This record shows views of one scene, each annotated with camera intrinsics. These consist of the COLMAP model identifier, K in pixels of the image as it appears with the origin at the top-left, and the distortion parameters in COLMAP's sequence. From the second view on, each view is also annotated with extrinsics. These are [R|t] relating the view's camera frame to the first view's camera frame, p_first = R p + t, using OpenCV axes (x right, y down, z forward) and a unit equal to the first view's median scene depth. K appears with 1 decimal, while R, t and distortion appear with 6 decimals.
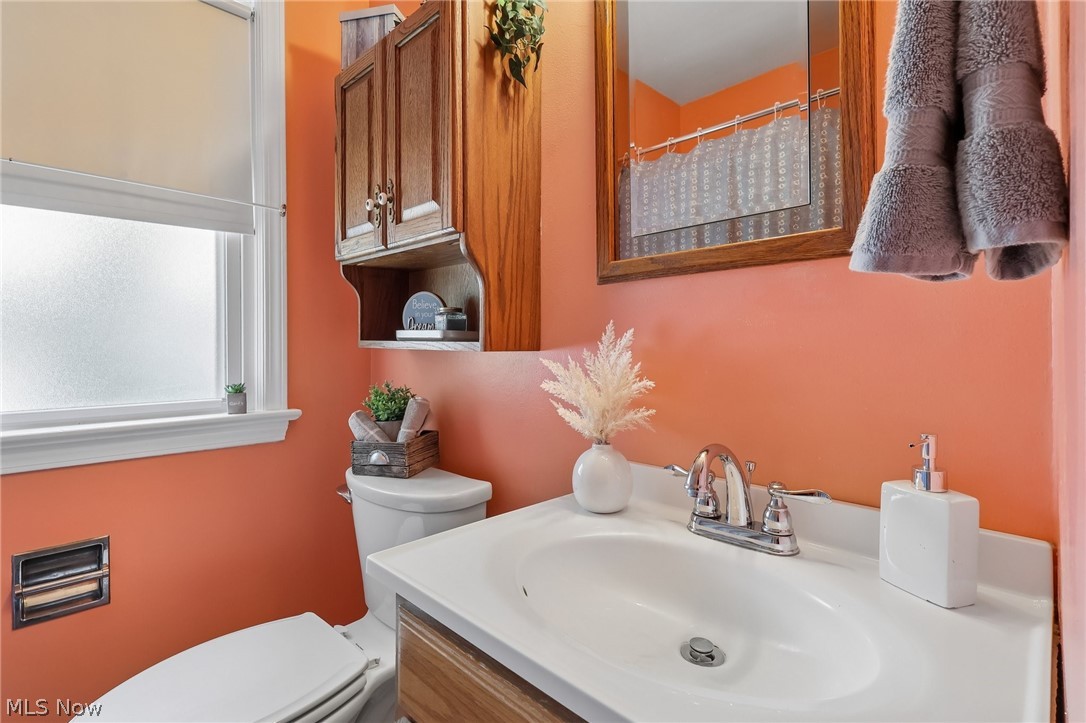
lens RADIAL K [[513.4, 0, 537.5], [0, 513.4, 356.9], [0, 0, 1]] dist [-0.001087, 0.001723]
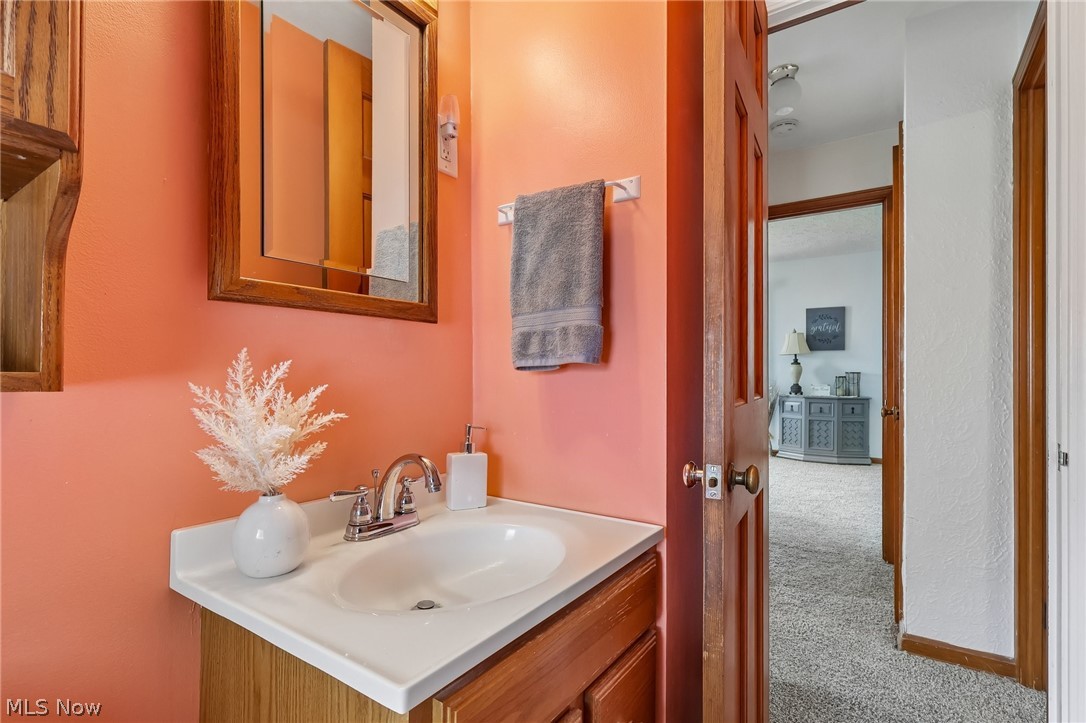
lens RADIAL K [[513.4, 0, 542.4], [0, 513.4, 369.4], [0, 0, 1]] dist [-0.001087, 0.001723]
pose [[-0.176260, 0.012109, 0.984269, -0.886197], [0.003297, 0.999926, -0.011711, -0.029183], [-0.984338, 0.001181, -0.176287, 0.782366]]
